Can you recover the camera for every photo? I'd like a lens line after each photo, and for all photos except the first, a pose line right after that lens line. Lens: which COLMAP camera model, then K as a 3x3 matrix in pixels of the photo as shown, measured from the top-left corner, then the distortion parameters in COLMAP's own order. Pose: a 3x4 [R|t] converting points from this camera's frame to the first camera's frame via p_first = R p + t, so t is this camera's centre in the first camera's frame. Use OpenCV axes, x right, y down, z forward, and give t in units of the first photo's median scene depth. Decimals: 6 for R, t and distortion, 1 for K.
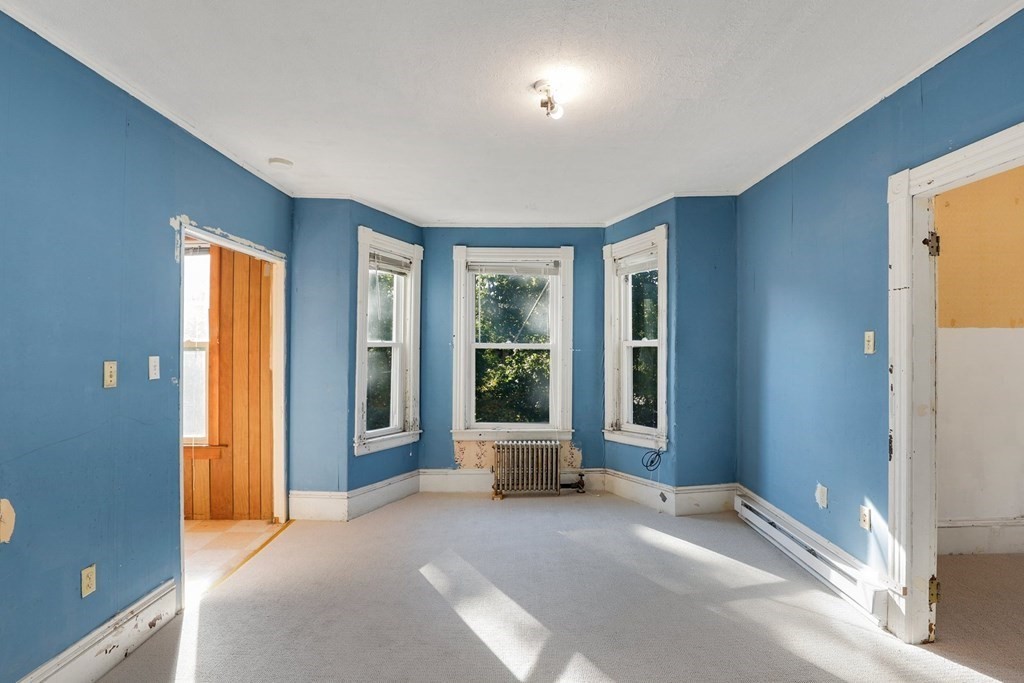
lens RADIAL K [[492.4, 0, 511.8], [0, 492.4, 347.3], [0, 0, 1]] dist [-0.020845, -0.000116]
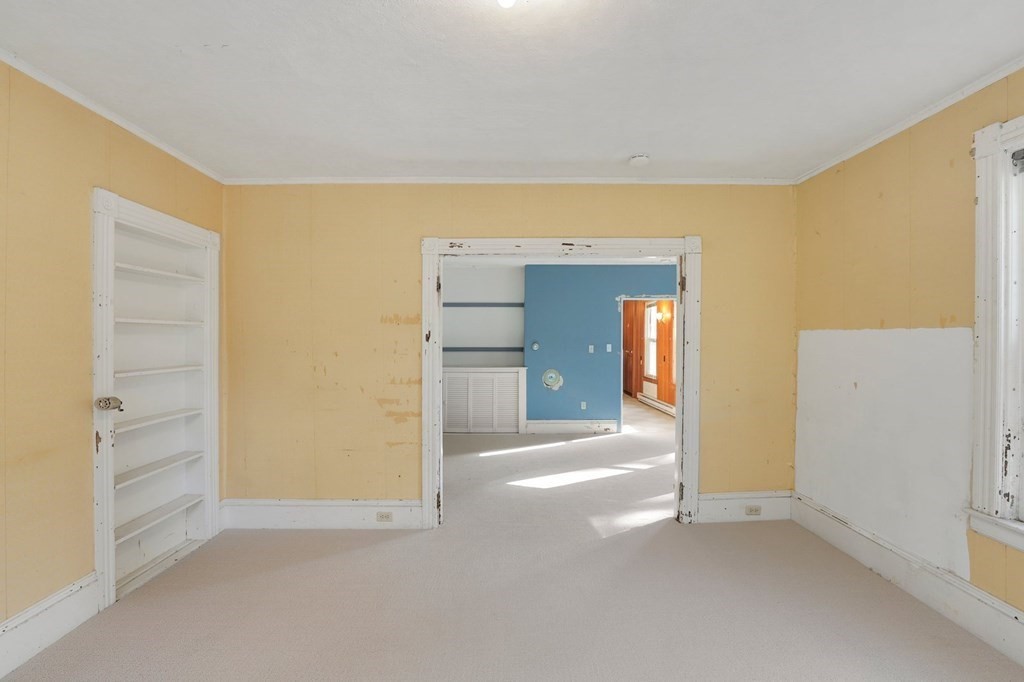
lens RADIAL K [[492.4, 0, 511.3], [0, 492.4, 338.0], [0, 0, 1]] dist [-0.020845, -0.000116]
pose [[-0.000790, 0.005132, -0.999987, 2.461909], [0.002606, 0.999983, 0.005130, -0.040022], [0.999996, -0.002602, -0.000803, 0.393366]]
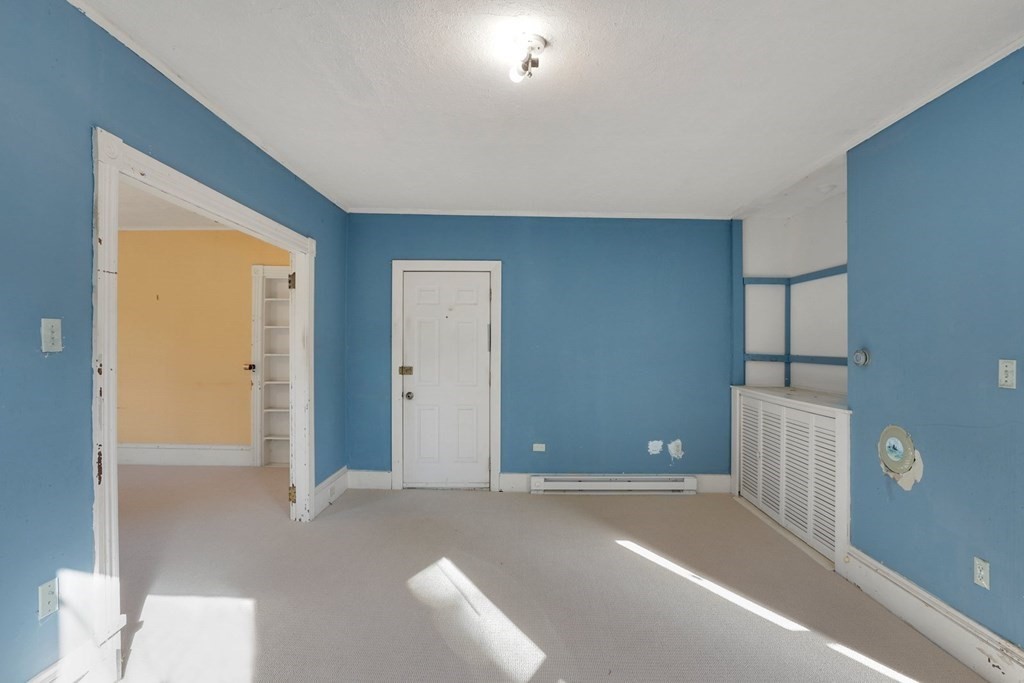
lens RADIAL K [[492.4, 0, 510.5], [0, 492.4, 342.5], [0, 0, 1]] dist [-0.020845, -0.000116]
pose [[-0.999740, -0.002702, 0.022659, 0.085823], [-0.002824, 0.999982, -0.005332, 0.003290], [-0.022644, -0.005395, -0.999729, 1.766641]]
